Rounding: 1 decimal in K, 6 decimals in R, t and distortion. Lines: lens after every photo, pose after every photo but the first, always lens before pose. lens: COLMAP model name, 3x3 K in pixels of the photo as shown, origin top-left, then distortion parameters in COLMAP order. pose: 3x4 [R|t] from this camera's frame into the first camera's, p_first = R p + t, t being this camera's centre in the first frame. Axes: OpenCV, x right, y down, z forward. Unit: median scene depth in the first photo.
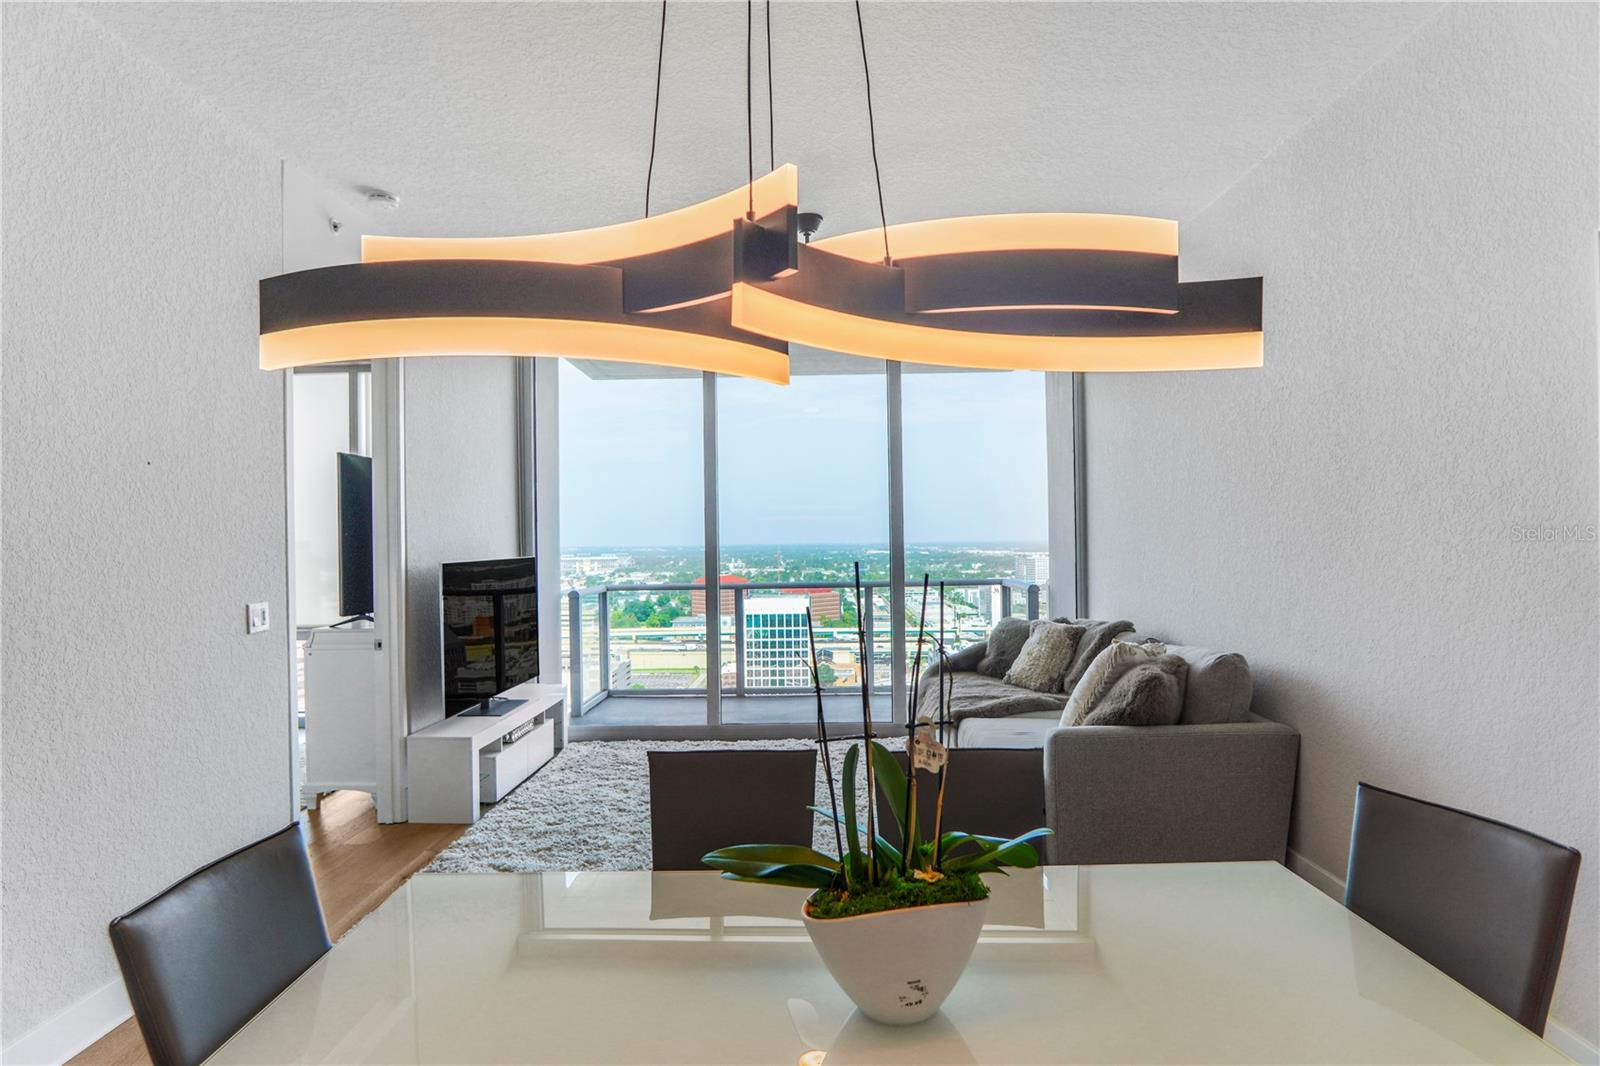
lens RADIAL K [[859.2, 0, 809.5], [0, 859.2, 531.2], [0, 0, 1]] dist [-0.028227, 0.013113]
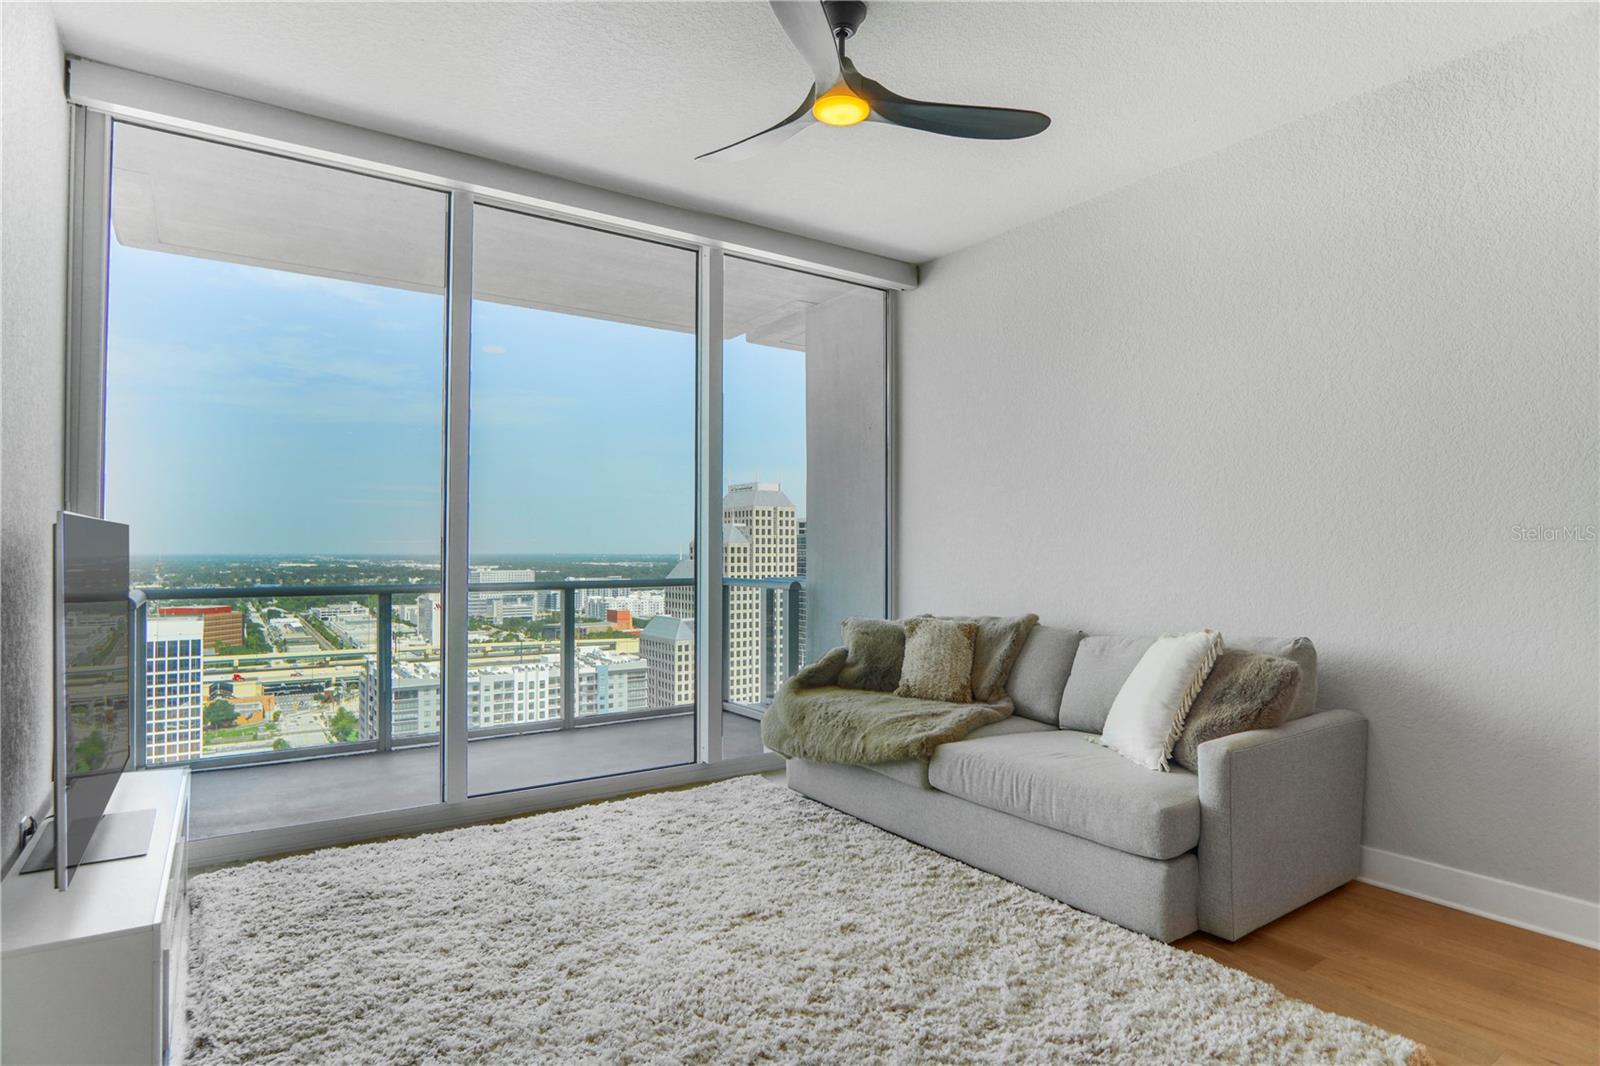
lens RADIAL K [[859.2, 0, 804.8], [0, 859.2, 538.6], [0, 0, 1]] dist [-0.028227, 0.013113]
pose [[0.814352, 0.022270, 0.579944, -0.252623], [-0.017784, 0.999752, -0.013419, 0.032727], [-0.580099, 0.000614, 0.814546, 0.311656]]
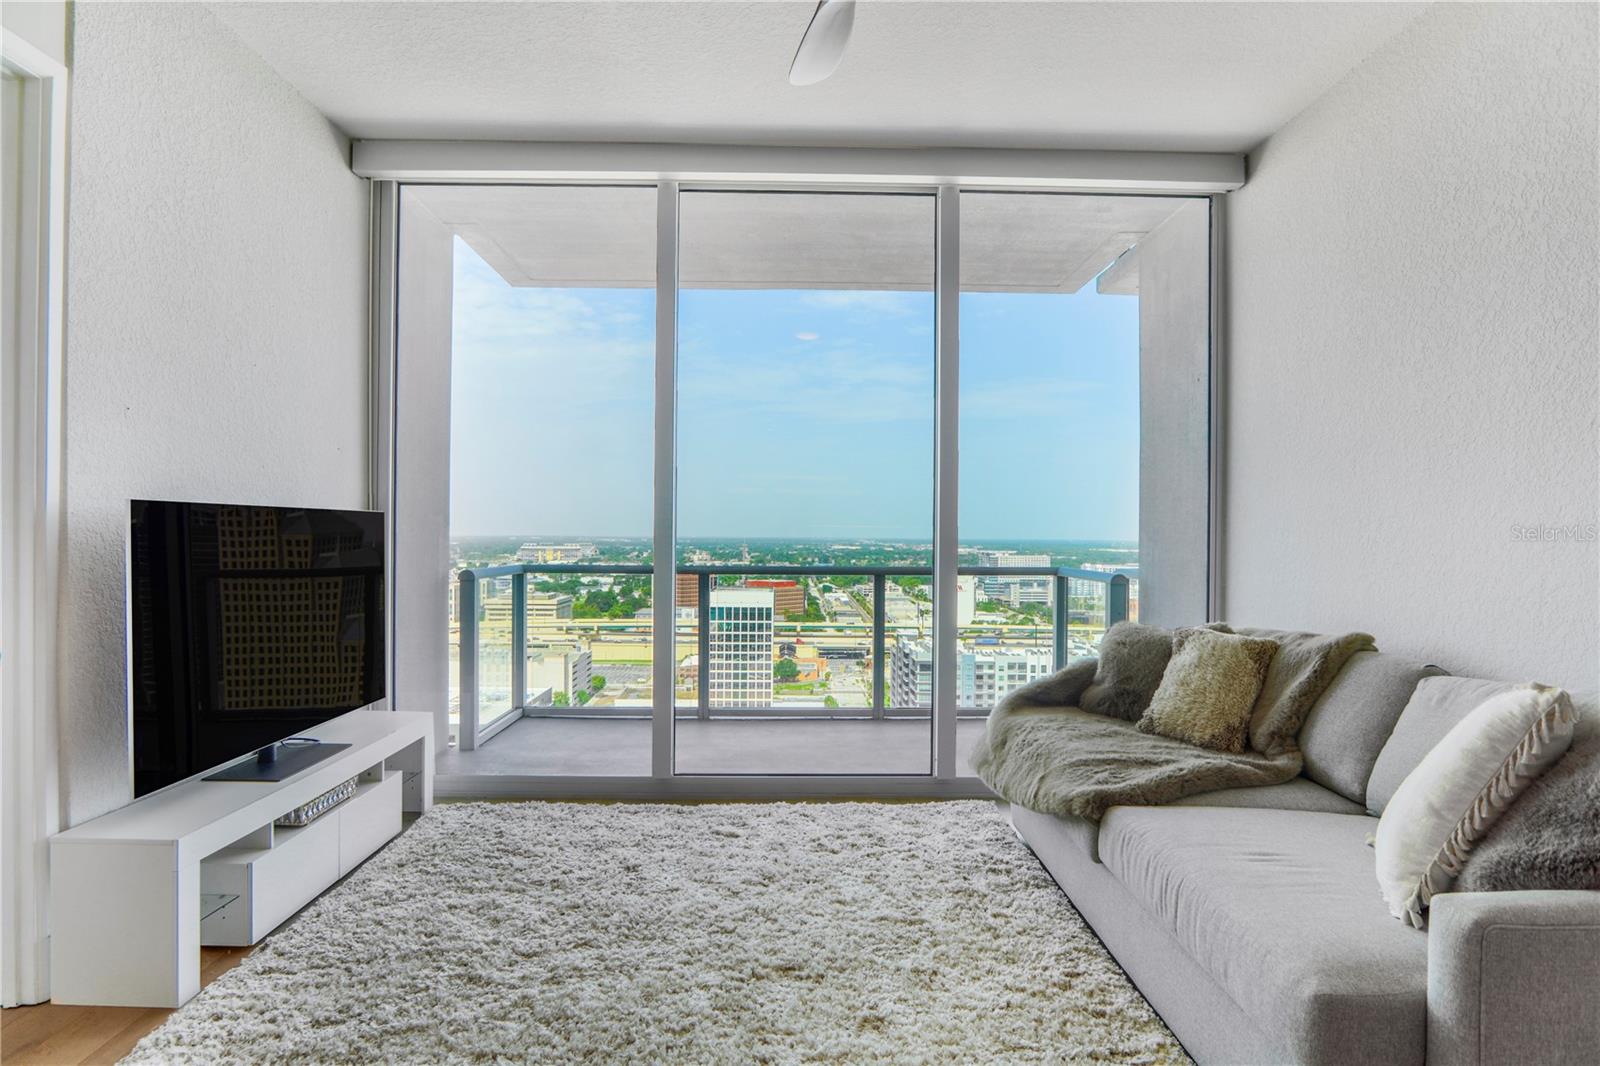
lens RADIAL K [[859.2, 0, 802.9], [0, 859.2, 535.3], [0, 0, 1]] dist [-0.028227, 0.013113]
pose [[0.999235, 0.021313, 0.032779, -0.027545], [-0.021697, 0.999700, 0.011400, 0.029533], [-0.032526, -0.012102, 0.999398, 0.320364]]
